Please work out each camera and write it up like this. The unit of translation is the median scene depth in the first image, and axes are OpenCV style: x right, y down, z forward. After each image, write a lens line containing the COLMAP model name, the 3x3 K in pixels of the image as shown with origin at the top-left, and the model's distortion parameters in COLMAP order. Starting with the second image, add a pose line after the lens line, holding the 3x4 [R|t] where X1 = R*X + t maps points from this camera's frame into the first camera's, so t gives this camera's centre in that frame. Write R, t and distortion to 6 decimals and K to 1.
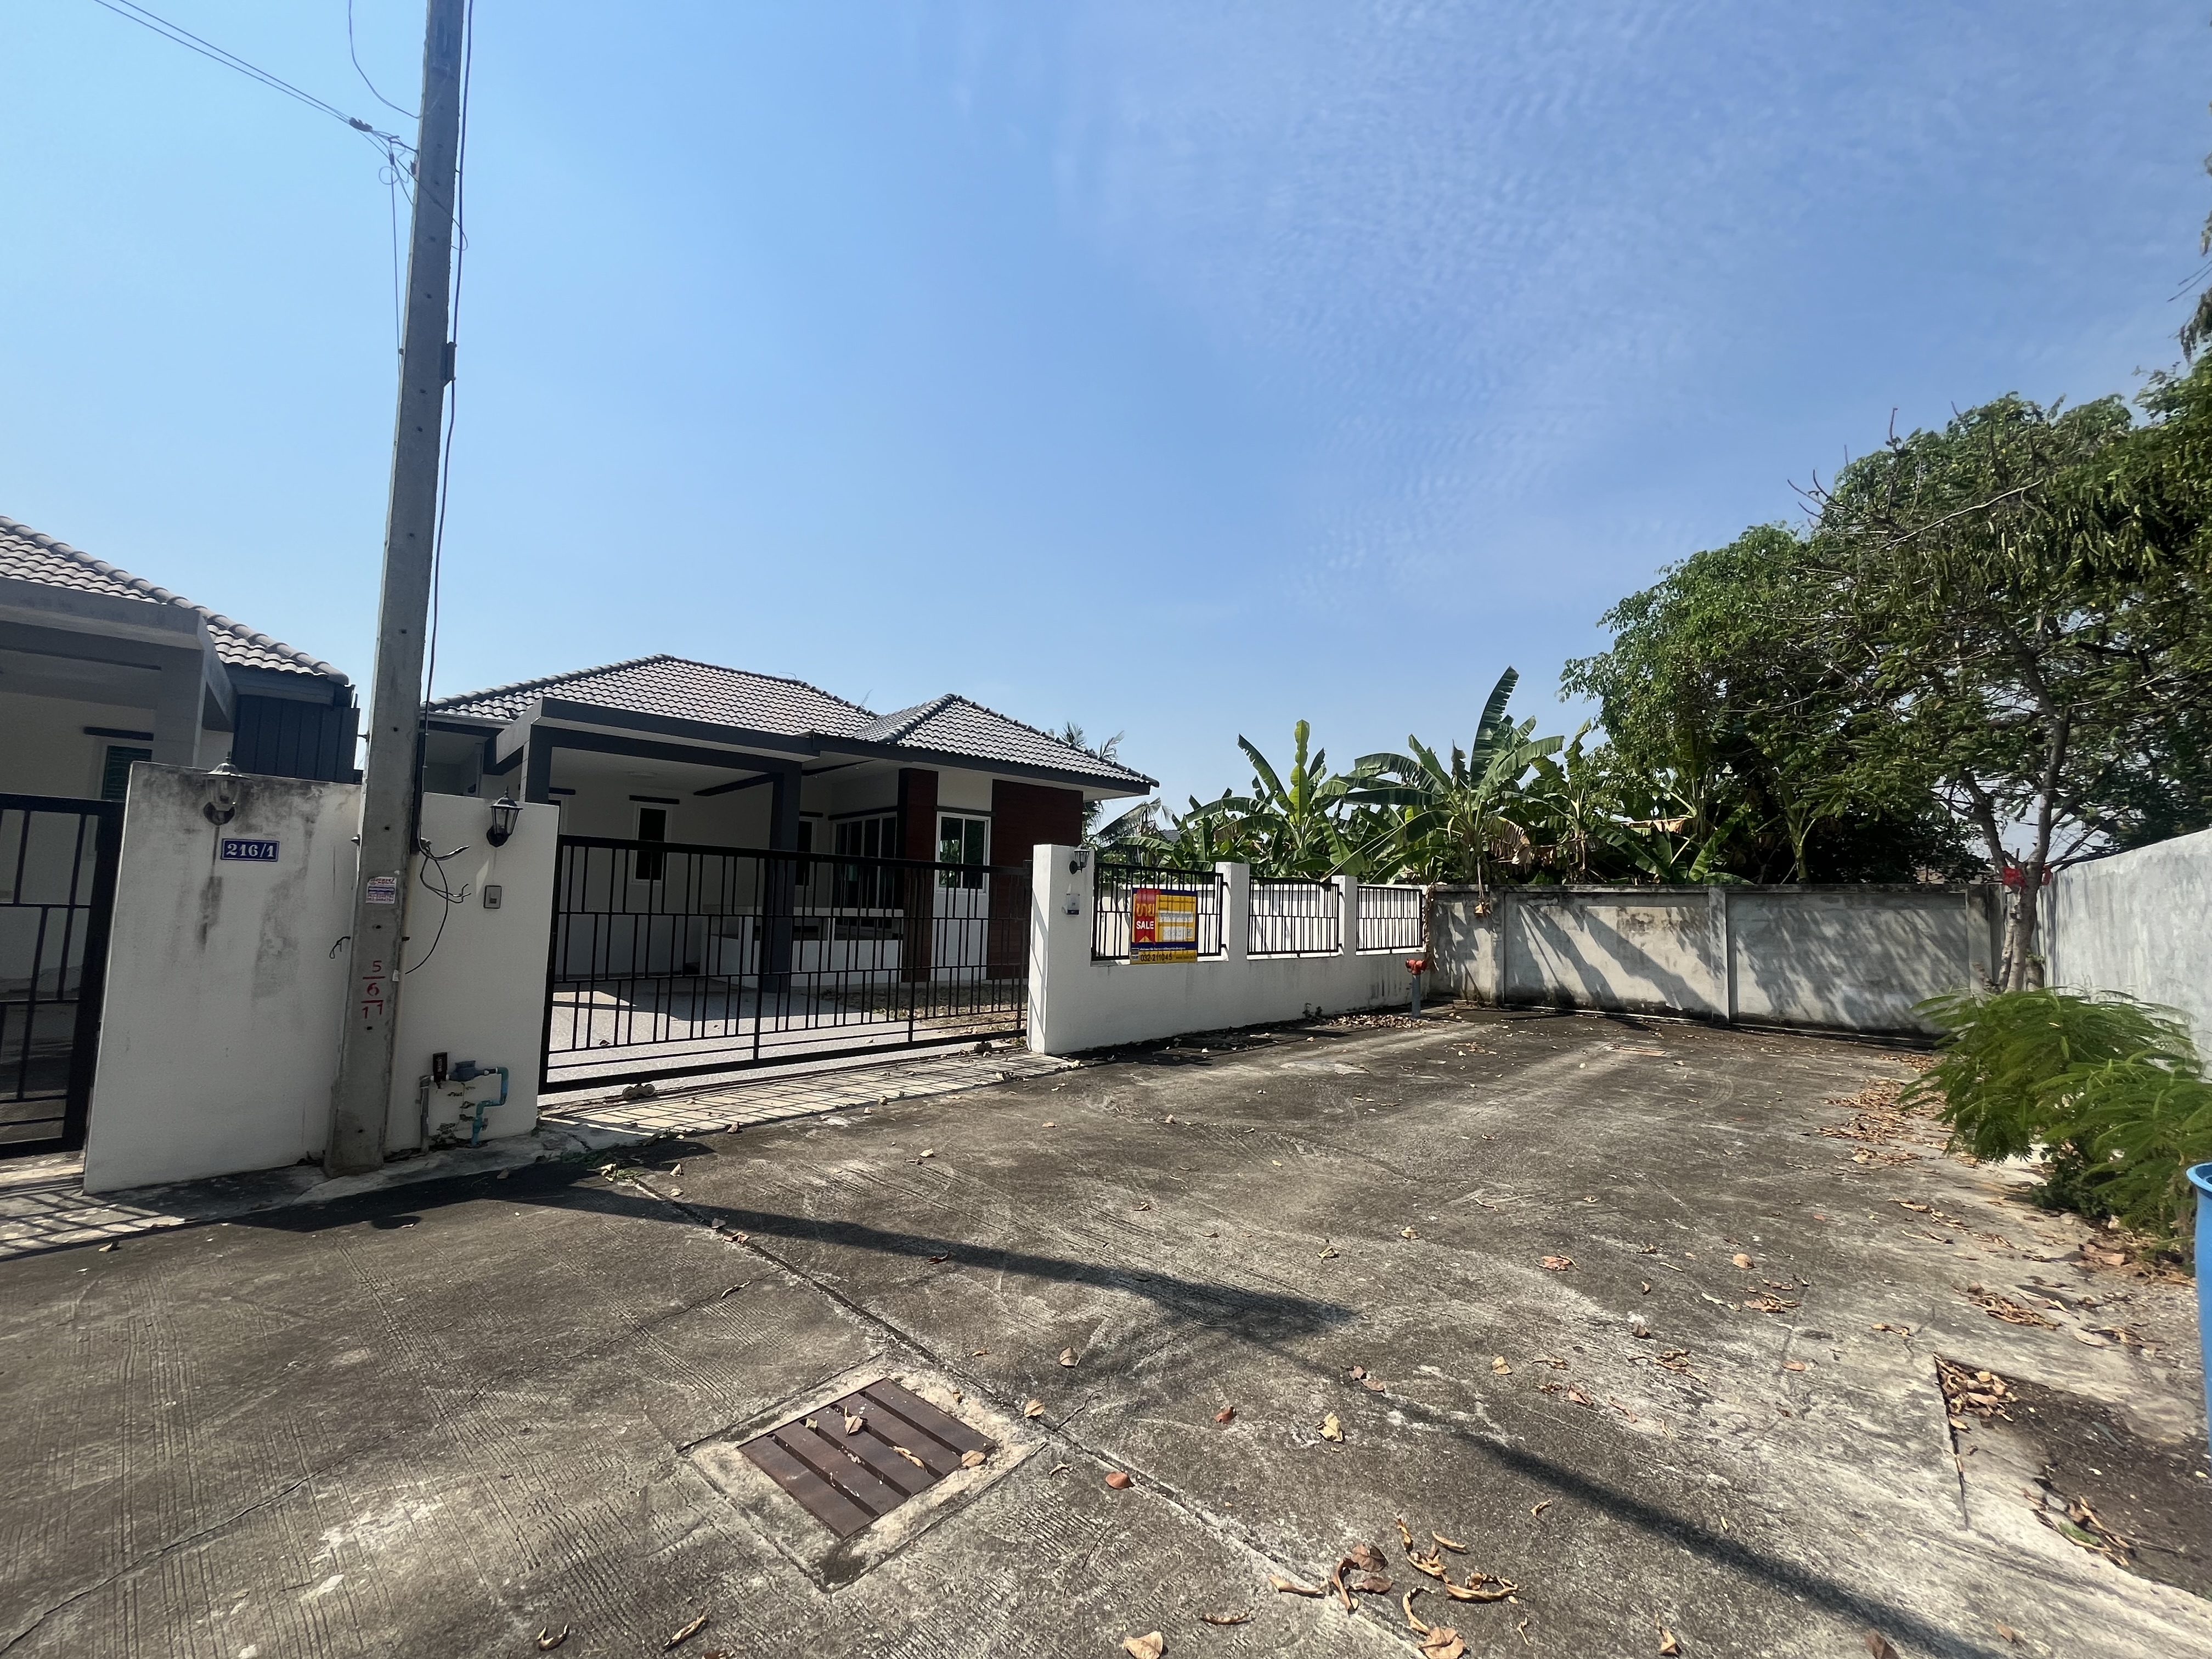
lens RADIAL K [[889.6, 0, 1106.0], [0, 889.6, 829.5], [0, 0, 1]] dist [-0.000526, -0.000205]
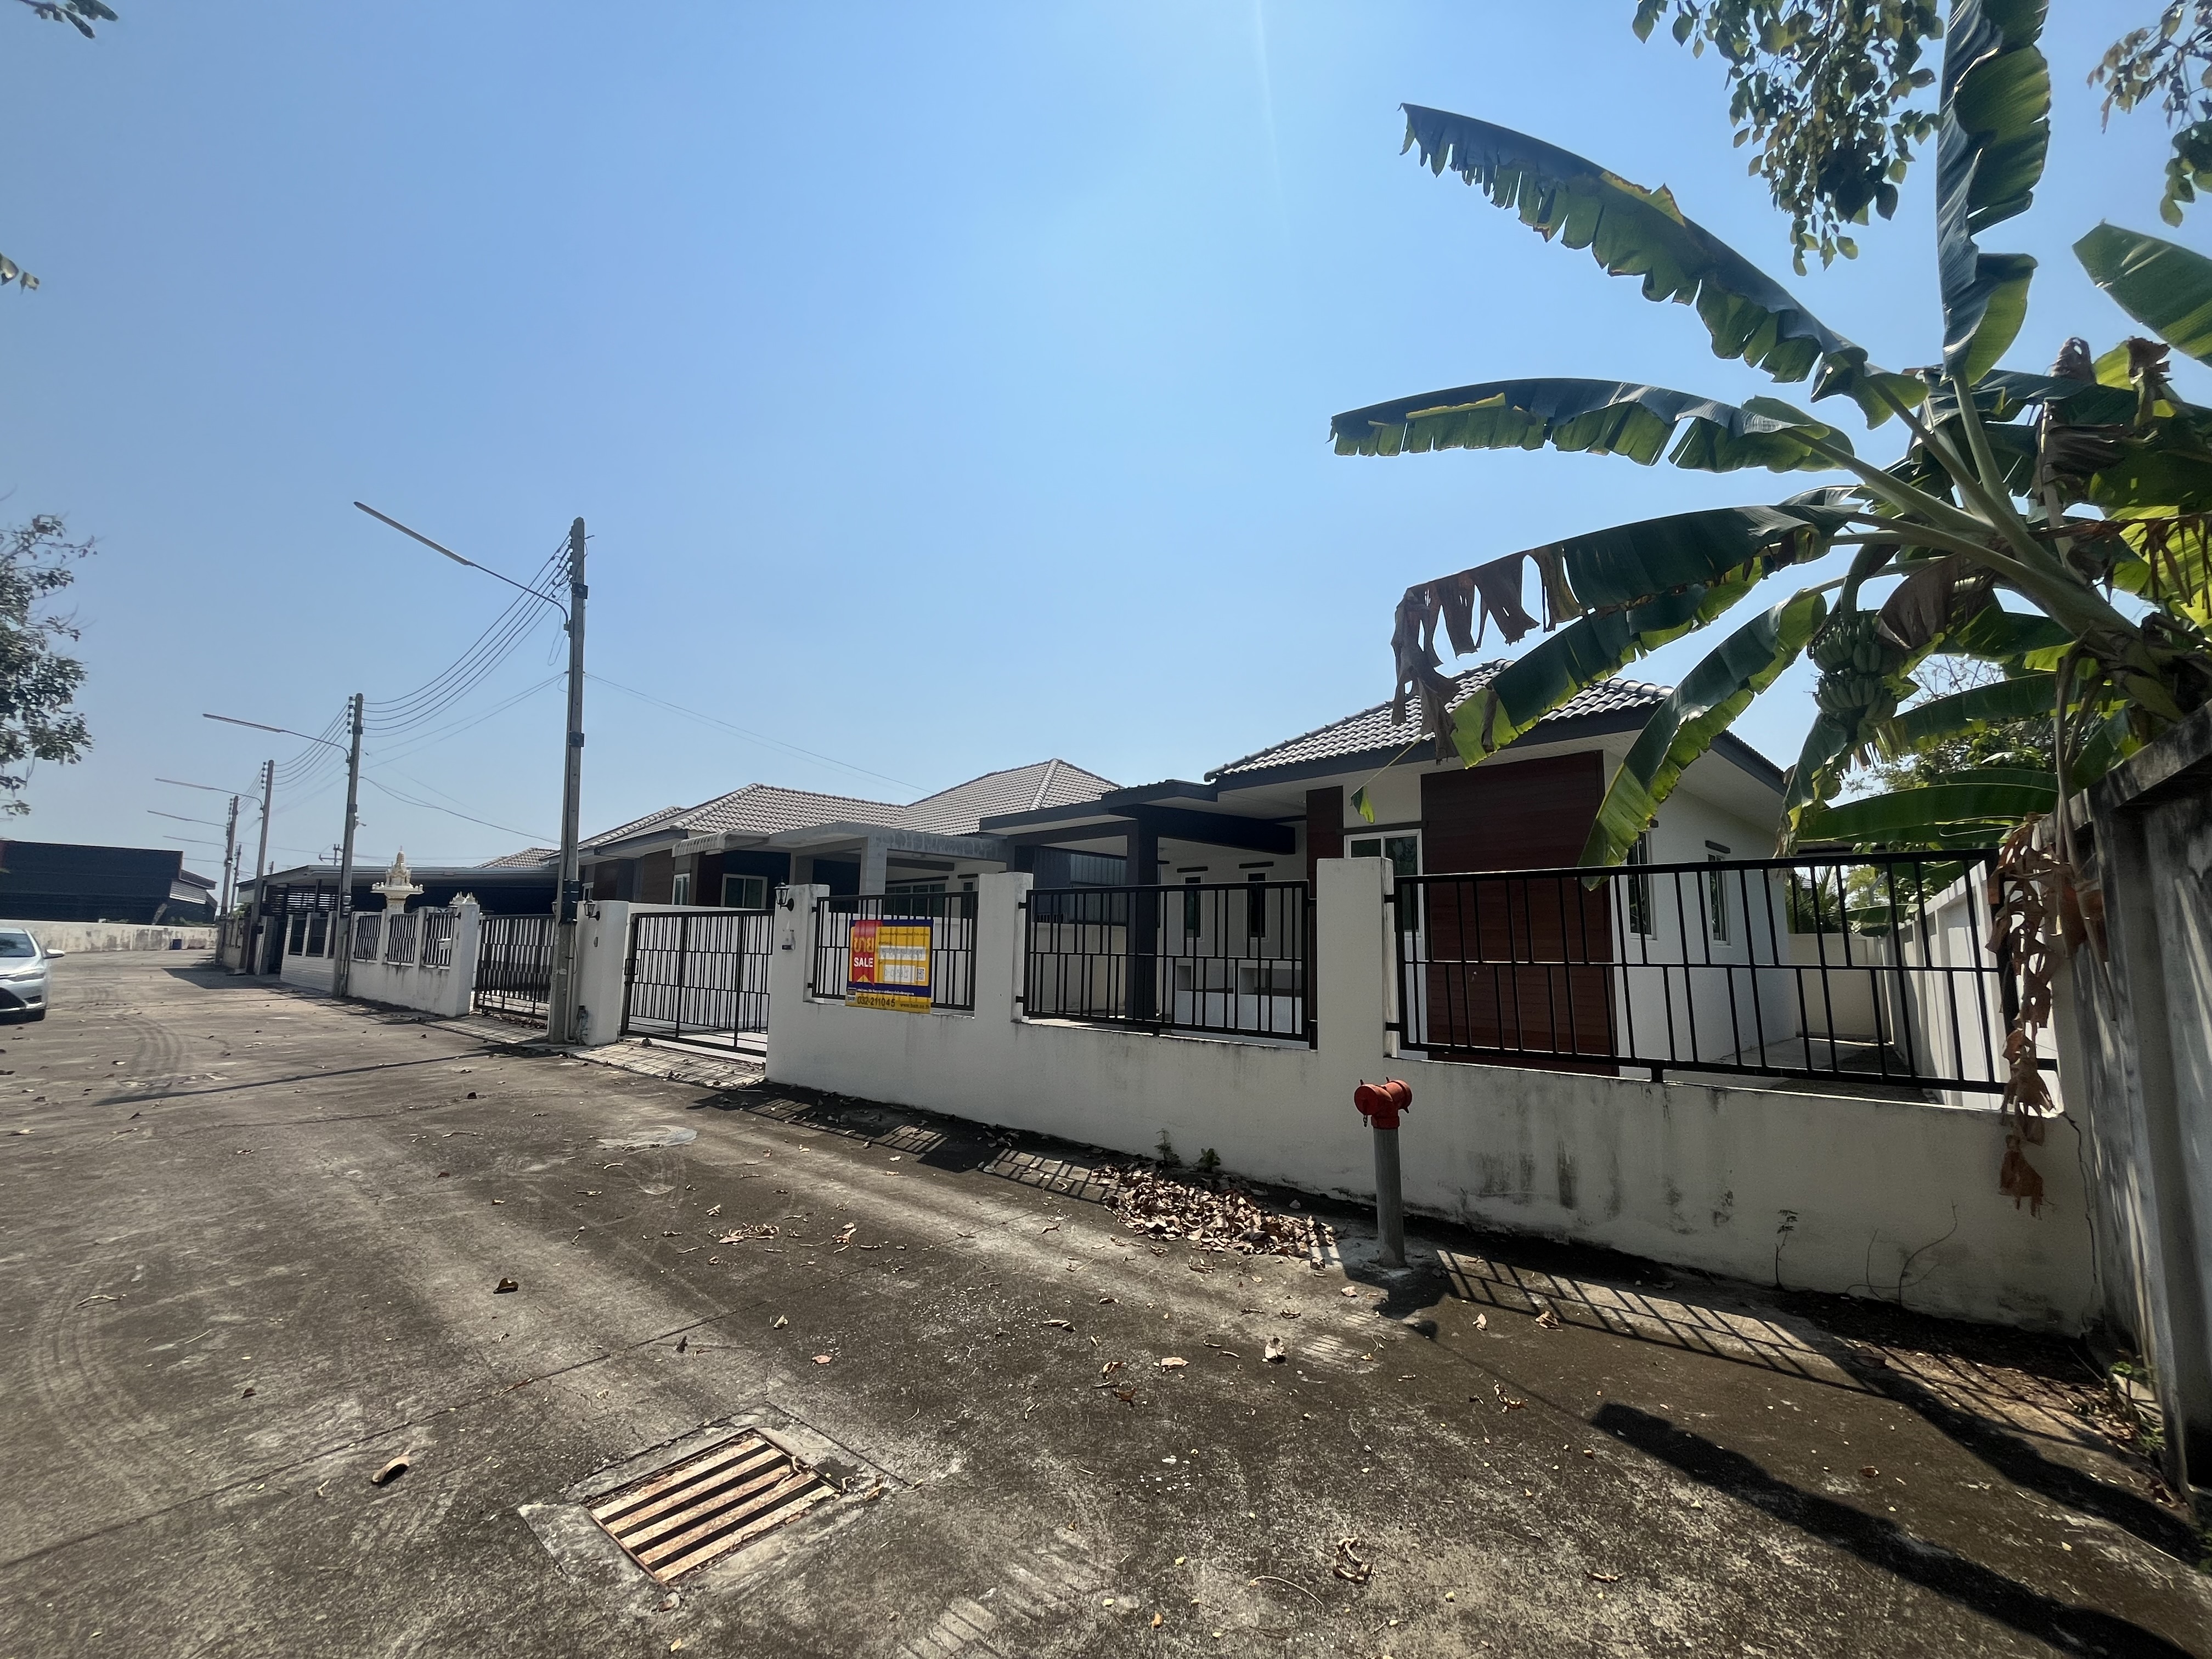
lens RADIAL K [[889.6, 0, 1106.0], [0, 889.6, 829.5], [0, 0, 1]] dist [-0.000526, -0.000205]
pose [[0.037449, -0.161835, -0.986107, 0.871506], [0.071432, 0.984708, -0.158893, 0.126111], [0.996742, -0.064489, 0.048437, 1.125786]]
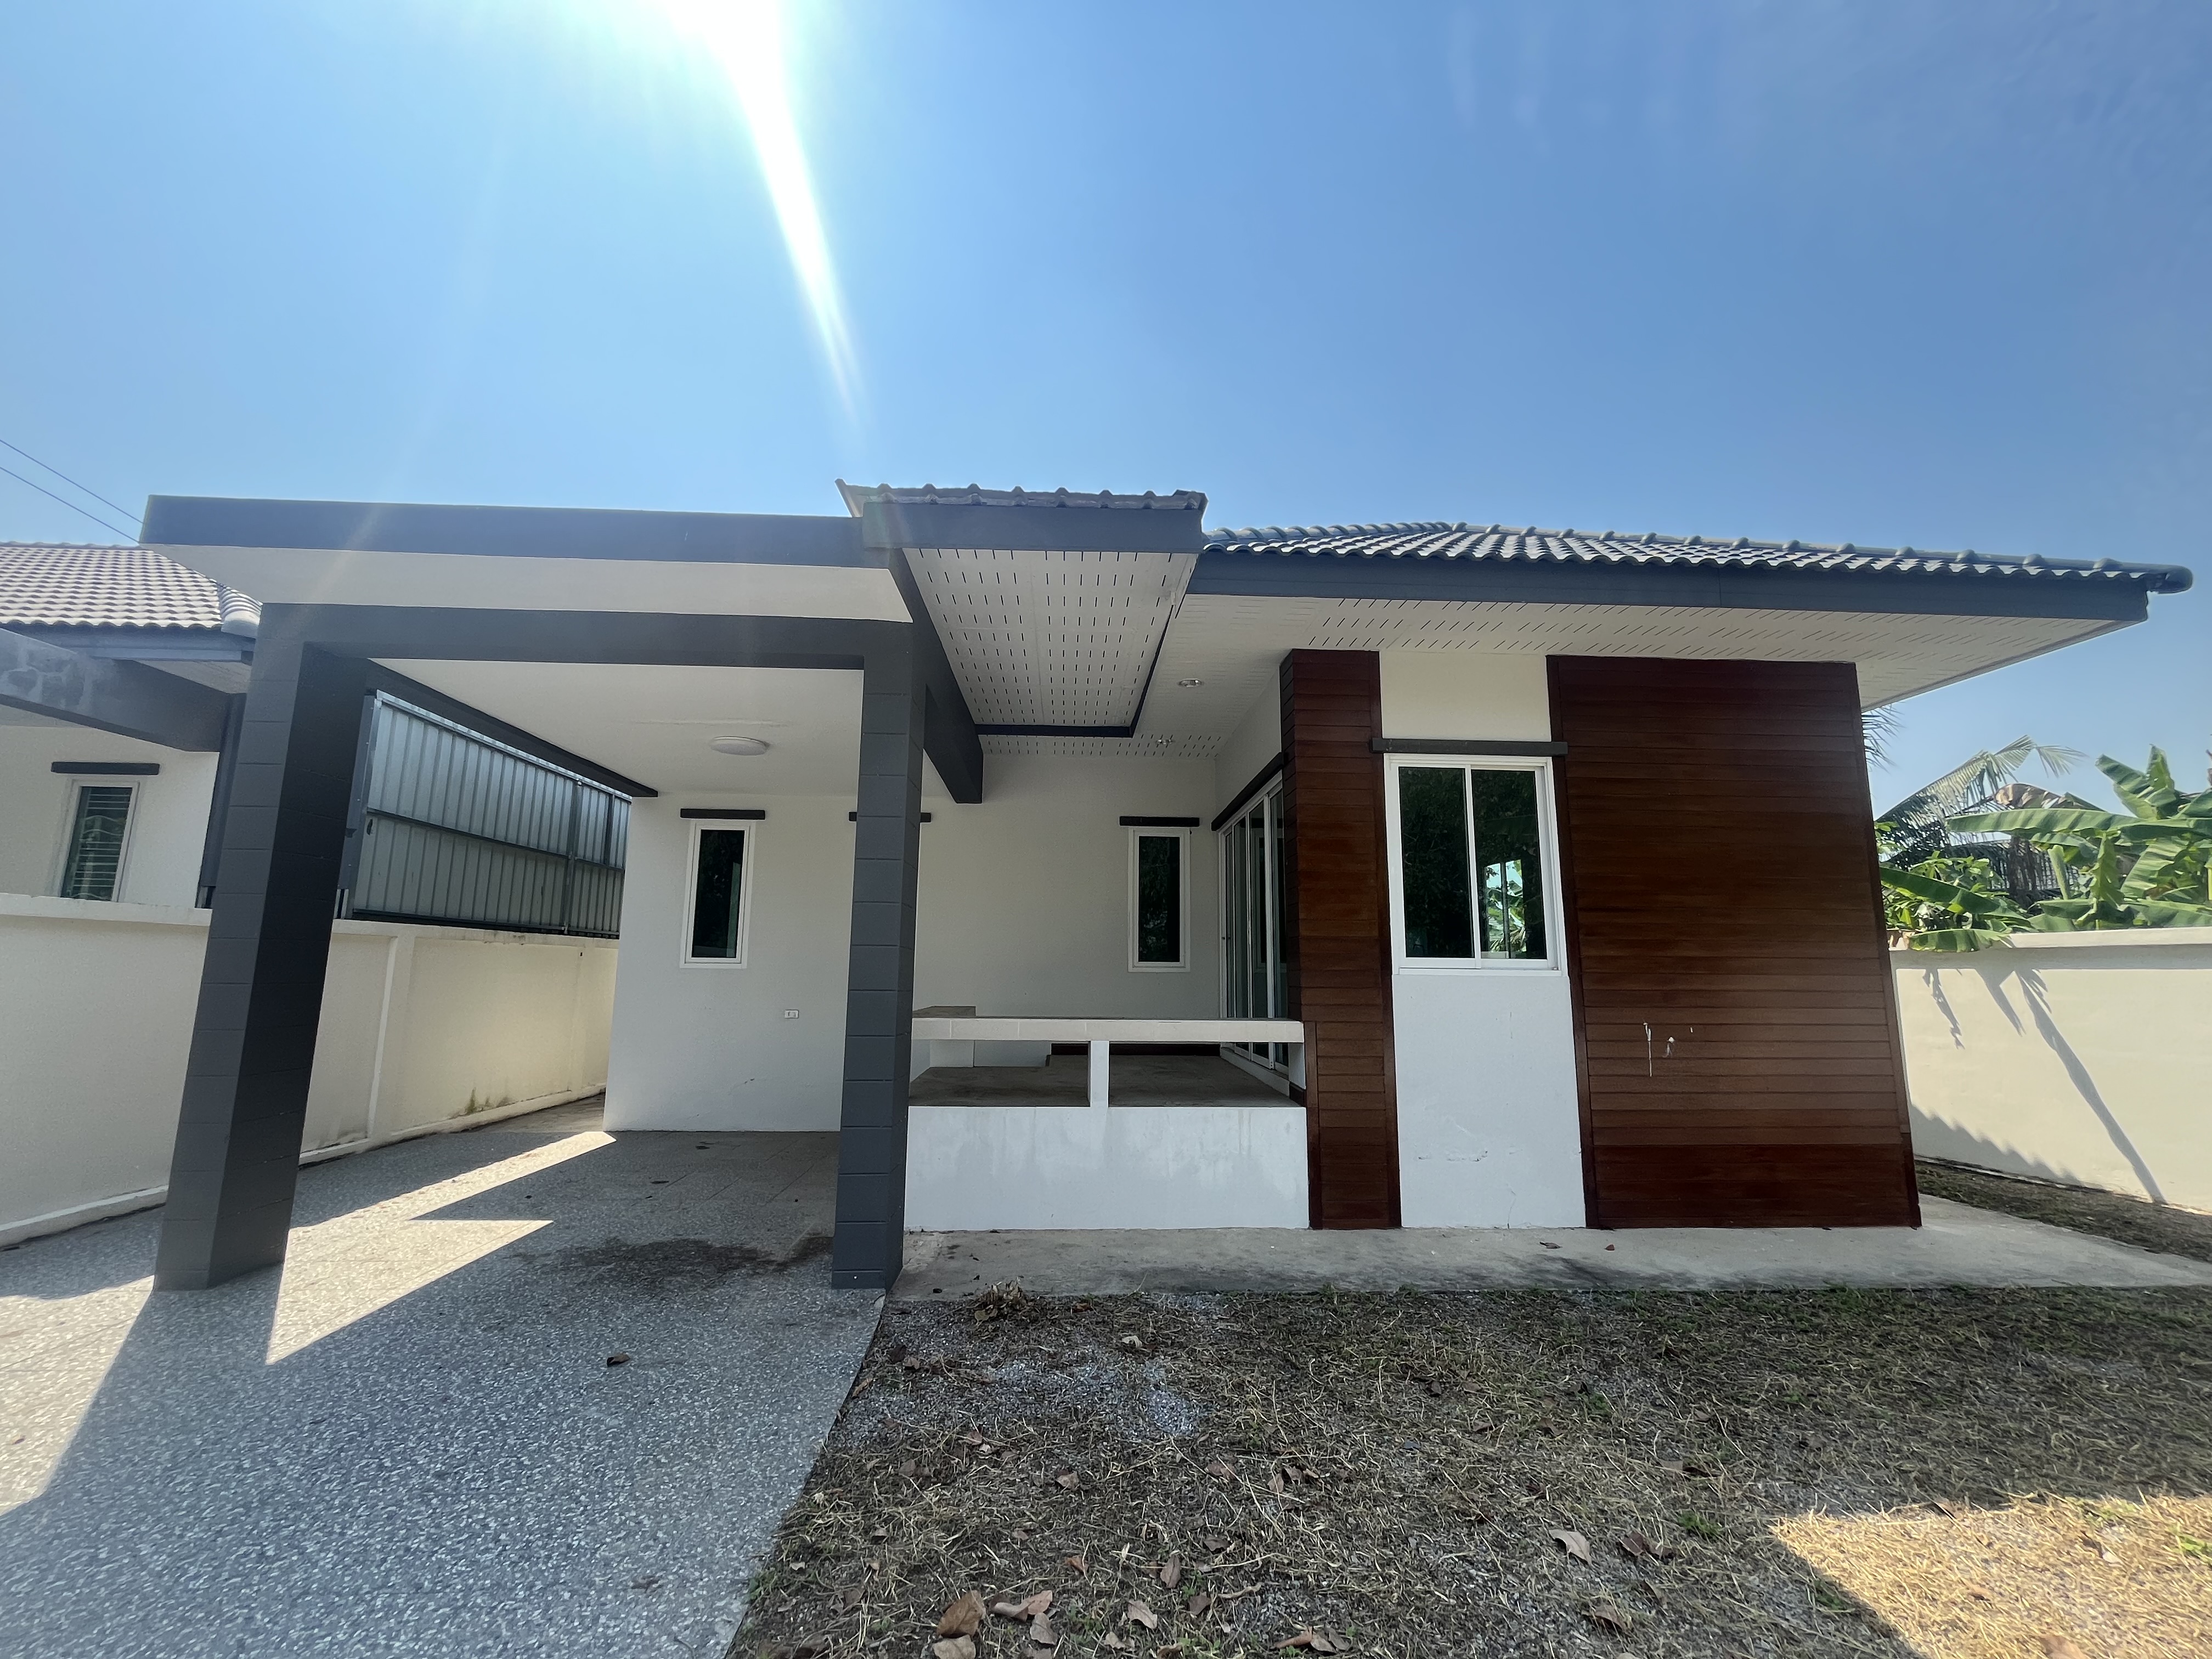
lens RADIAL K [[889.6, 0, 1106.0], [0, 889.6, 829.5], [0, 0, 1]] dist [-0.000526, -0.000205]
pose [[0.777084, -0.120865, -0.617684, -0.079140], [0.066807, 0.991684, -0.110000, 0.066750], [0.625842, 0.044213, 0.778696, 0.951061]]
